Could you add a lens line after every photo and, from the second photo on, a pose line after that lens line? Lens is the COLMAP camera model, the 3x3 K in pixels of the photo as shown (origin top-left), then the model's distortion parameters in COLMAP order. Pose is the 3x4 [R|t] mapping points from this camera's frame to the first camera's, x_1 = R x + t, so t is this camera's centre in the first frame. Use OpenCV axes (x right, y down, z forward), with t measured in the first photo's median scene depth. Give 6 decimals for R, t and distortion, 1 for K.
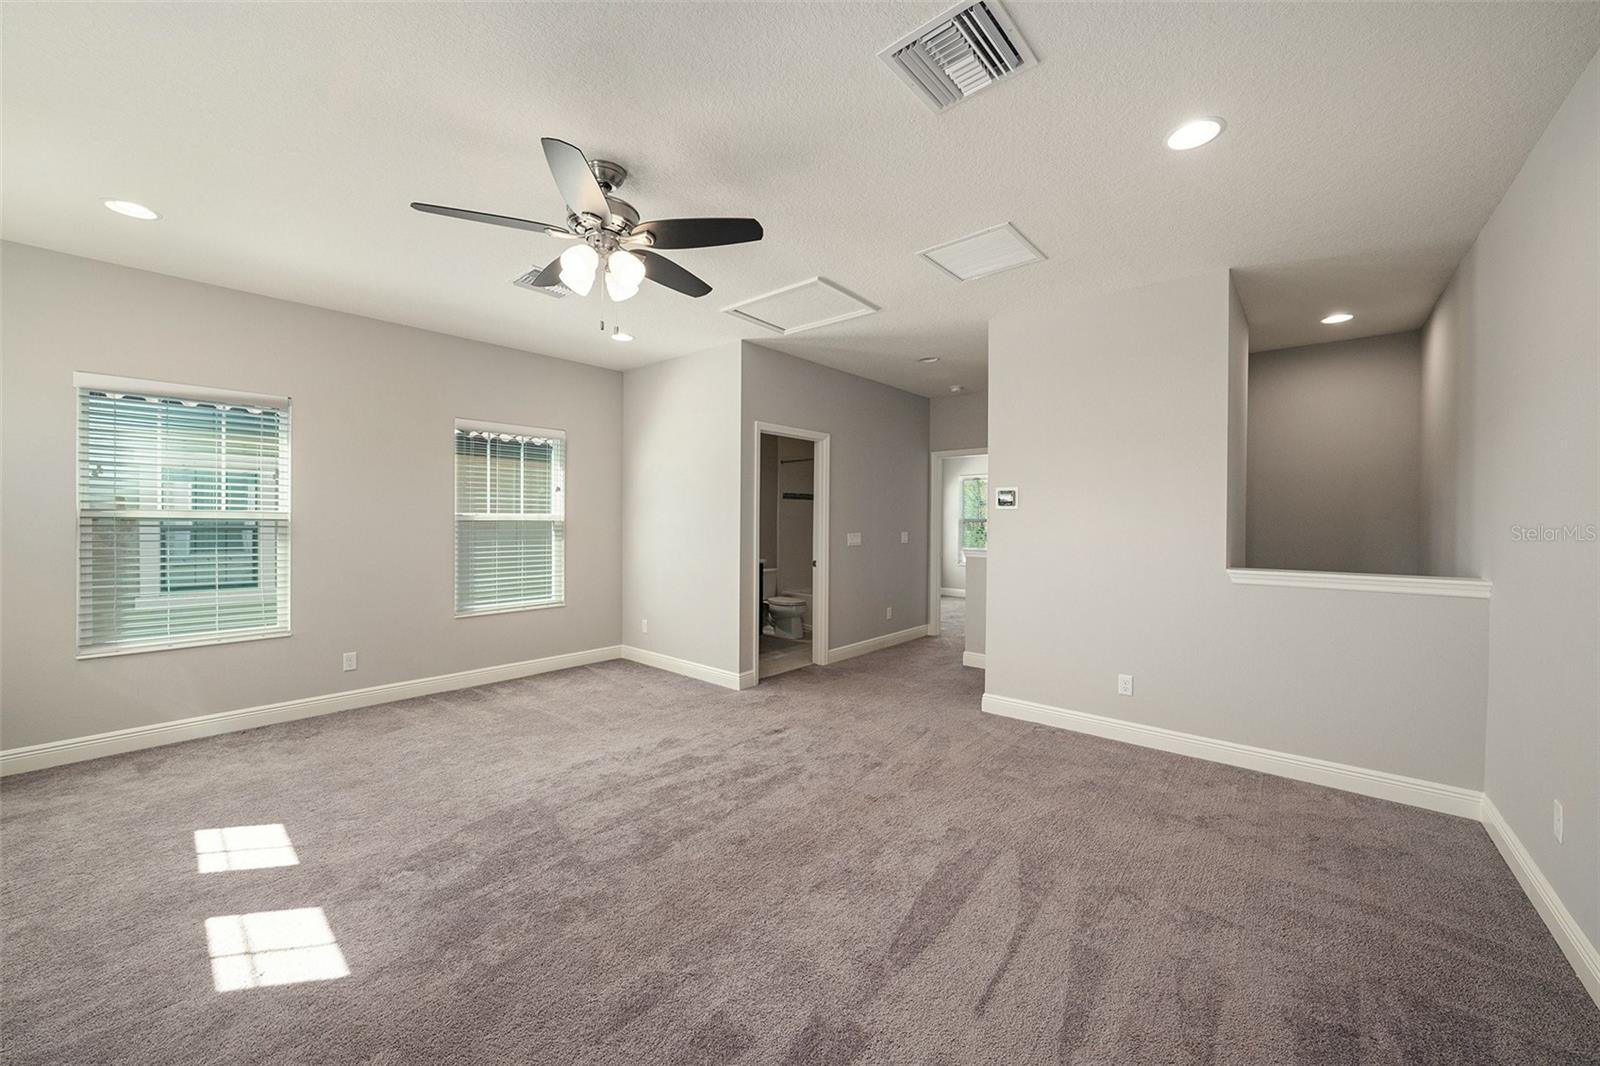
lens RADIAL K [[588.5, 0, 788.9], [0, 588.5, 524.1], [0, 0, 1]] dist [-0.013567, 0.001109]
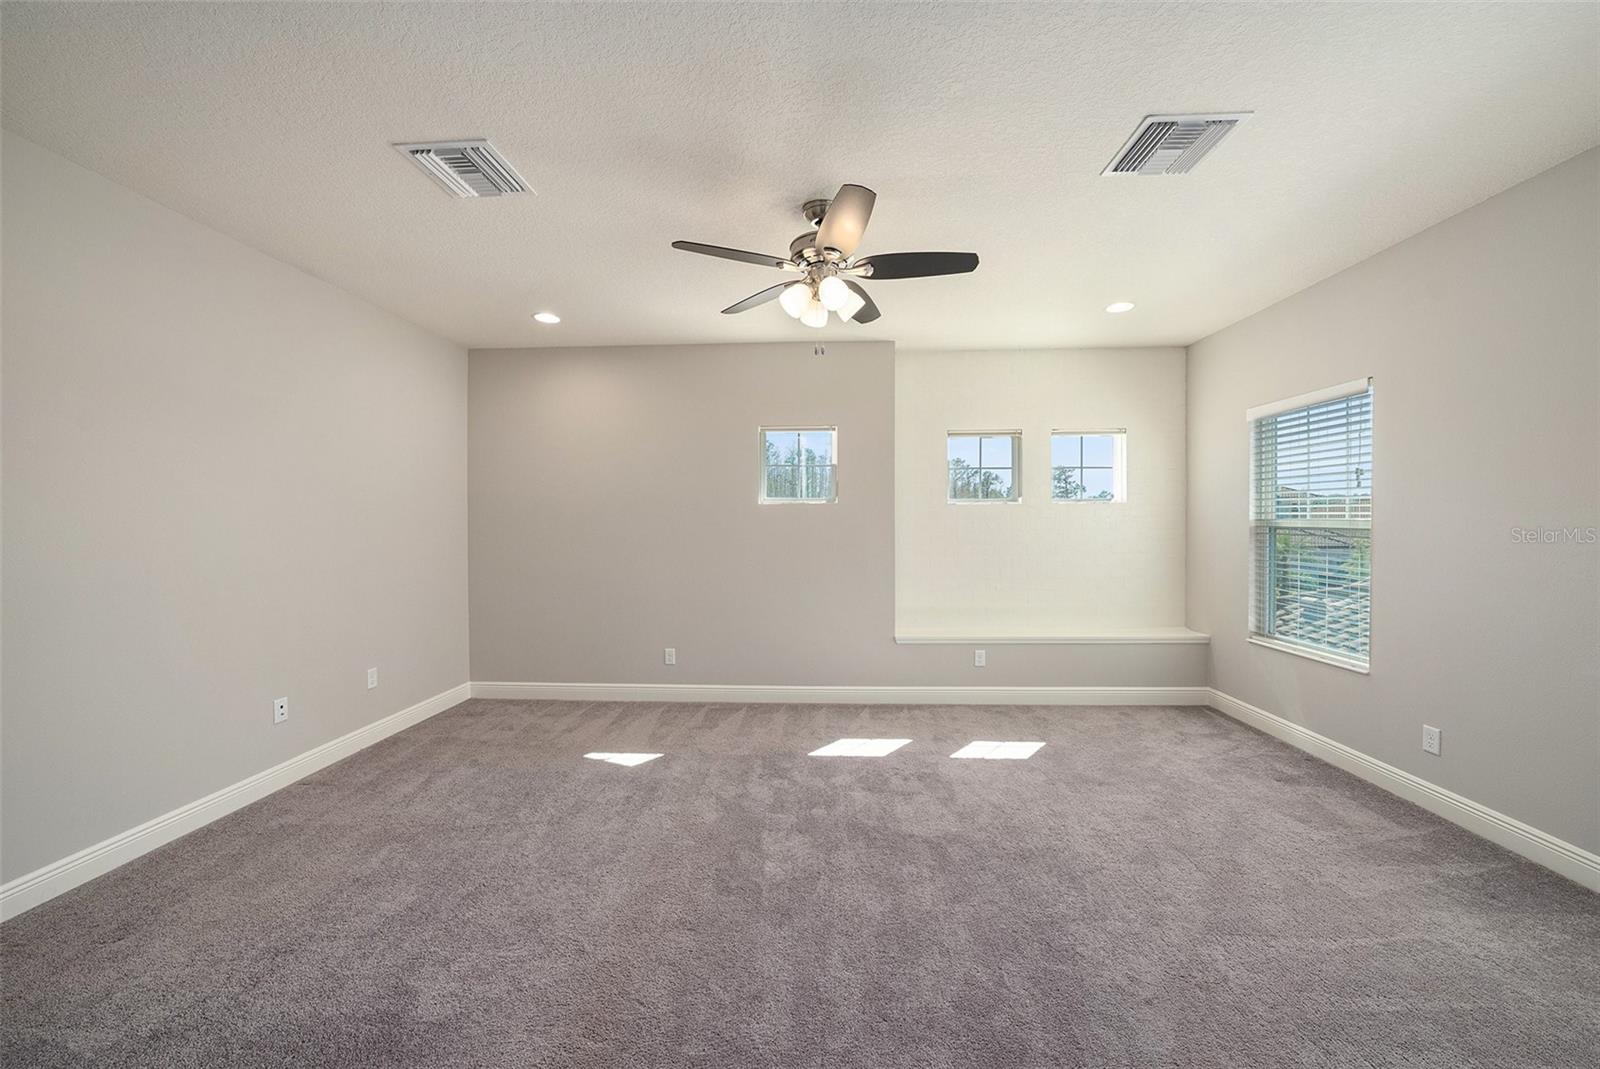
lens RADIAL K [[588.5, 0, 810.0], [0, 588.5, 535.2], [0, 0, 1]] dist [-0.013567, 0.001109]
pose [[-0.761675, 0.012429, -0.647841, 0.190232], [-0.003601, 0.999719, 0.023414, -0.011999], [0.647950, 0.020167, -0.761416, 0.868562]]
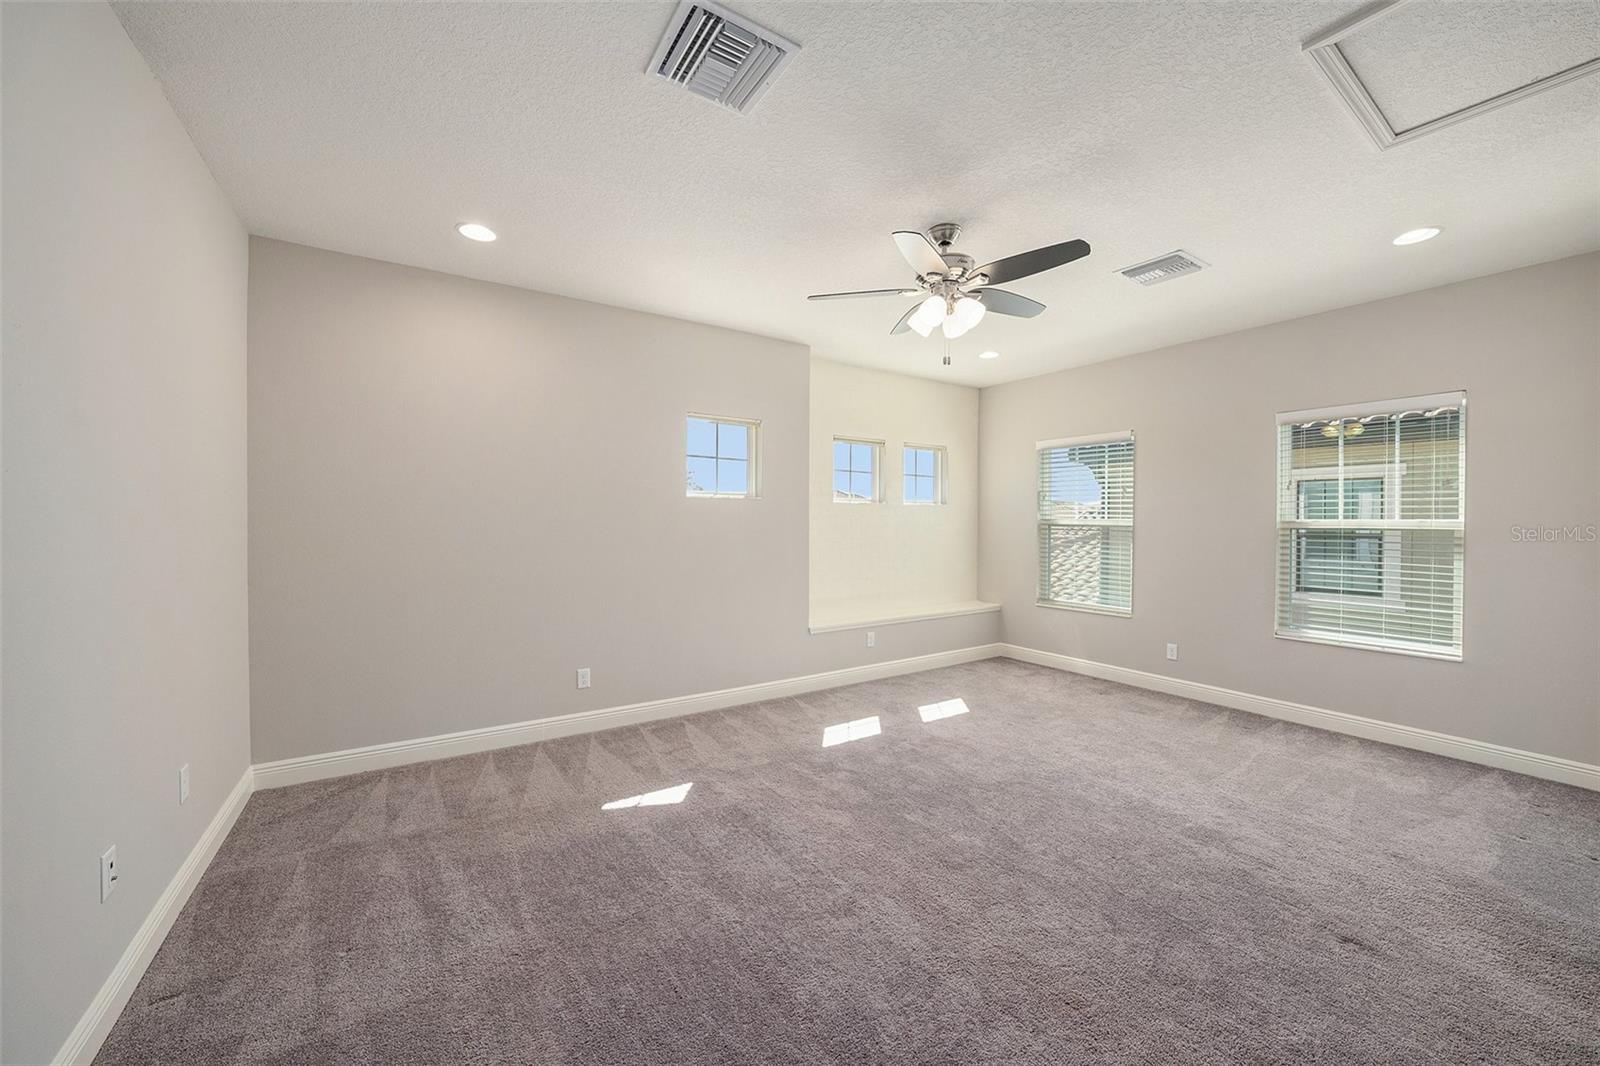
lens RADIAL K [[588.5, 0, 812.4], [0, 588.5, 528.8], [0, 0, 1]] dist [-0.013567, 0.001109]
pose [[-0.233656, 0.005234, -0.972305, 0.429248], [-0.013888, 0.999866, 0.008720, -0.002592], [0.972220, 0.015541, -0.233552, 0.488128]]
